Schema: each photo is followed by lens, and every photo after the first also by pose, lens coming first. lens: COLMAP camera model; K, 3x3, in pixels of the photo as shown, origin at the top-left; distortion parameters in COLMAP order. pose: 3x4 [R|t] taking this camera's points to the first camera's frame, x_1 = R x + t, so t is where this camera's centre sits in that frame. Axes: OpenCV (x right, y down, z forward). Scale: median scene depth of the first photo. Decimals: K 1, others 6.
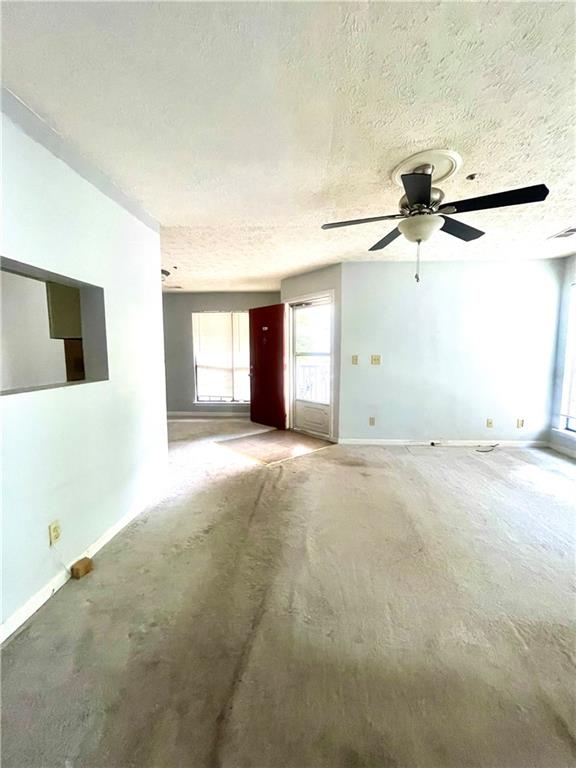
lens RADIAL K [[312.6, 0, 288.0], [0, 312.6, 384.0], [0, 0, 1]] dist [-0.003276, 0.000872]
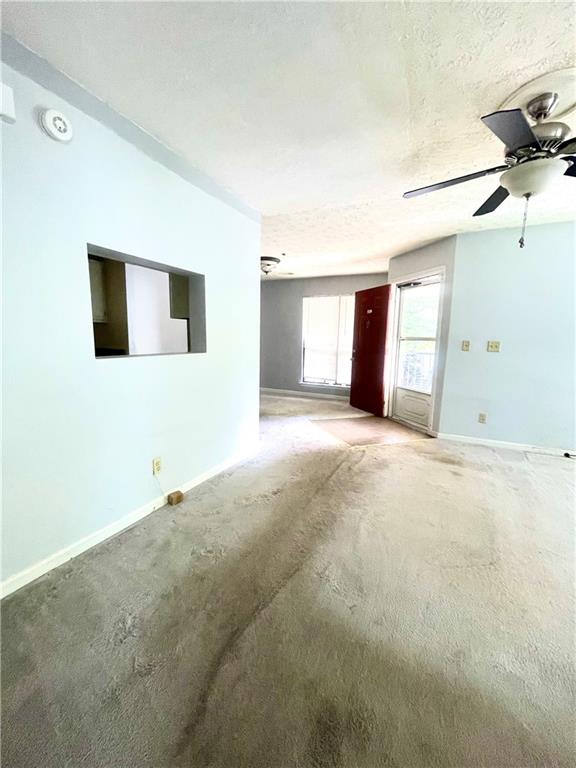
lens RADIAL K [[312.6, 0, 288.0], [0, 312.6, 384.0], [0, 0, 1]] dist [-0.003276, 0.000872]
pose [[0.923922, 0.076048, -0.374947, 0.124647], [-0.060153, 0.996731, 0.053935, 0.016483], [0.377823, -0.027277, 0.925476, 0.000973]]
